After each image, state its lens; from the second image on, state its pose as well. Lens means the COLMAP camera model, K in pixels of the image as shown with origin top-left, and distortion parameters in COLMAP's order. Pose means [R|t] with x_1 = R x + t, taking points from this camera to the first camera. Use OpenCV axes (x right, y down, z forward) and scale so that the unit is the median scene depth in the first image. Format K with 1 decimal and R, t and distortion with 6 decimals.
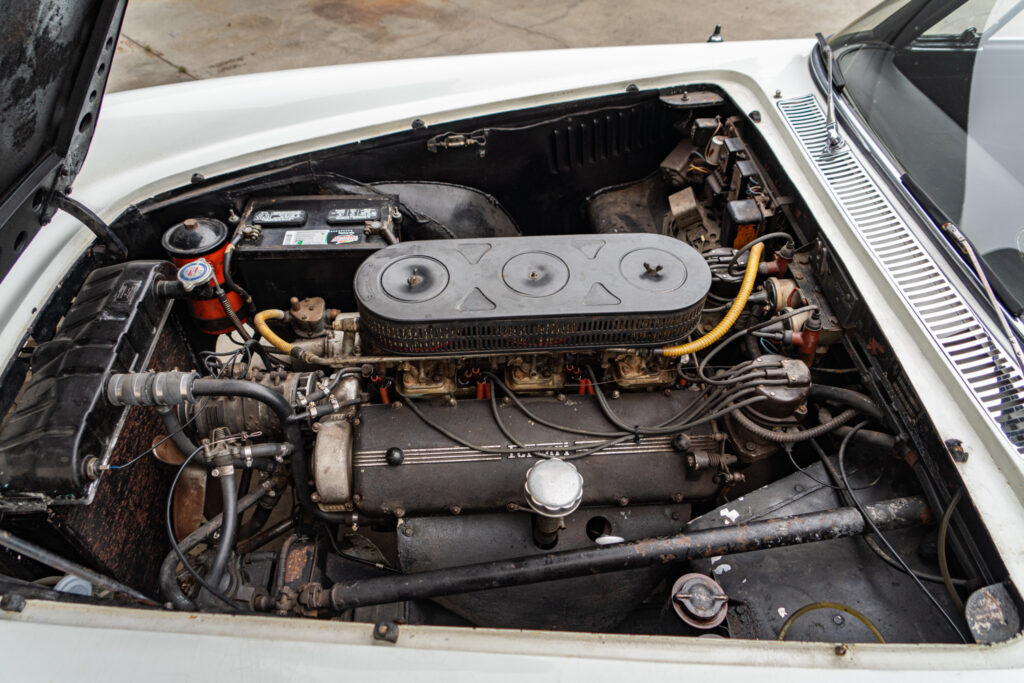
lens RADIAL K [[681.3, 0, 507.3], [0, 681.3, 338.6], [0, 0, 1]] dist [-0.033766, 0.007047]
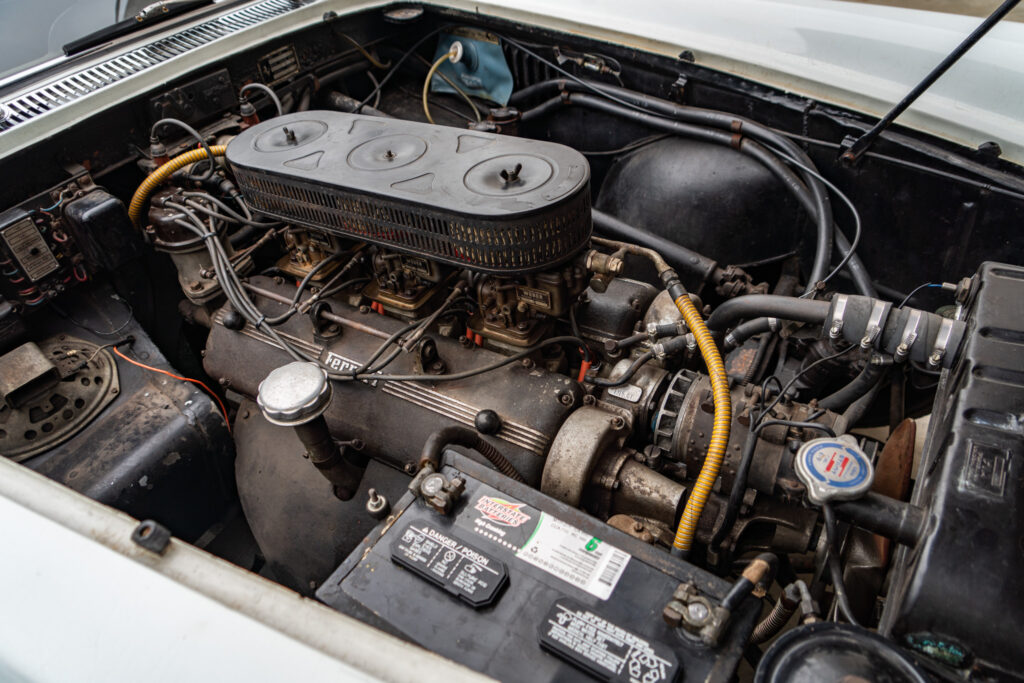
lens RADIAL K [[681.3, 0, 507.3], [0, 681.3, 338.6], [0, 0, 1]] dist [-0.033766, 0.007047]
pose [[-0.807331, -0.306243, 0.504413, -0.458804], [0.500453, 0.097595, 0.860245, -0.577954], [-0.312672, 0.946938, 0.074469, 0.896827]]
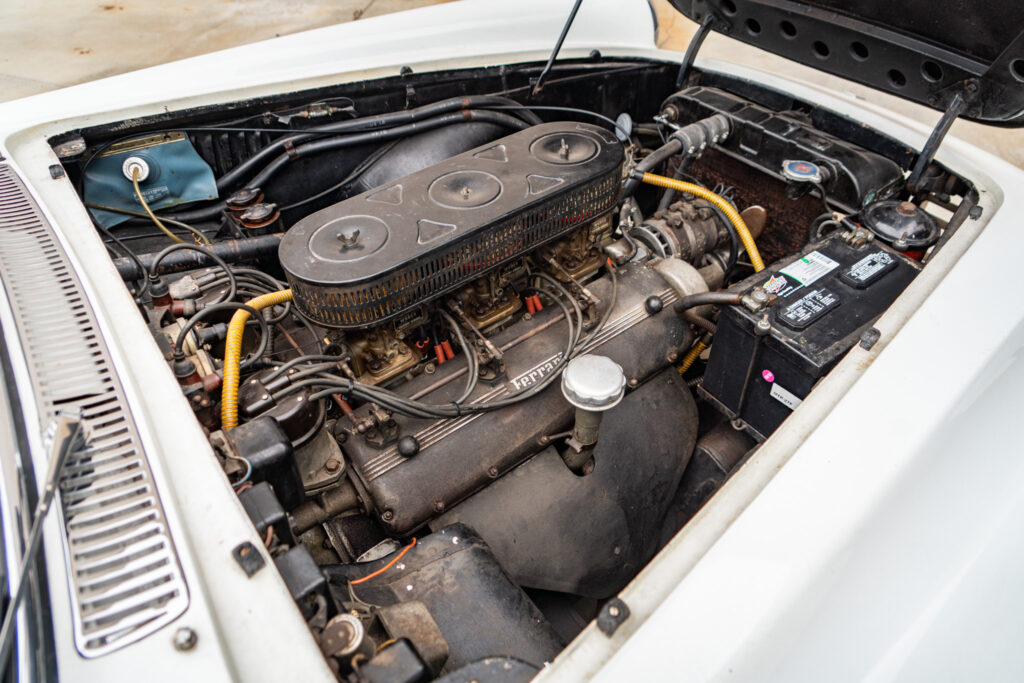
lens RADIAL K [[681.3, 0, 507.3], [0, 681.3, 338.6], [0, 0, 1]] dist [-0.033766, 0.007047]
pose [[-0.831118, 0.398369, -0.388001, 0.346399], [-0.382839, 0.096166, 0.918796, -0.761591], [0.403332, 0.912170, 0.072586, 0.922277]]
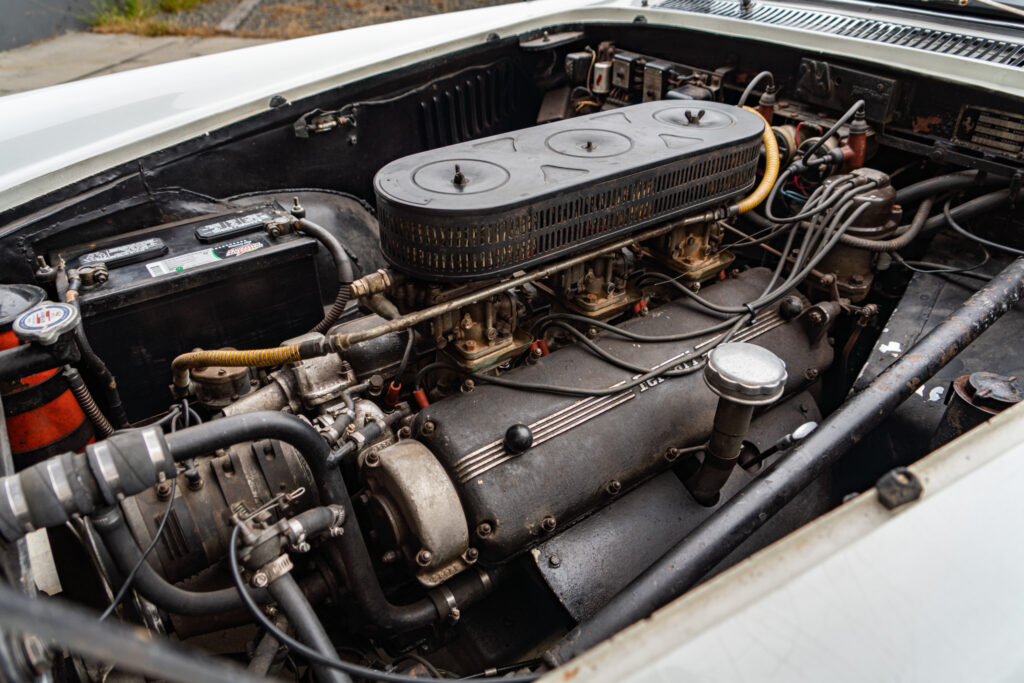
lens RADIAL K [[718.9, 0, 505.7], [0, 718.9, 341.7], [0, 0, 1]] dist [-0.007342, -0.000743]
pose [[0.845808, -0.299937, 0.441187, -0.381833], [0.394183, 0.908615, -0.137982, 0.150294], [-0.359483, 0.290615, 0.886744, 0.300998]]
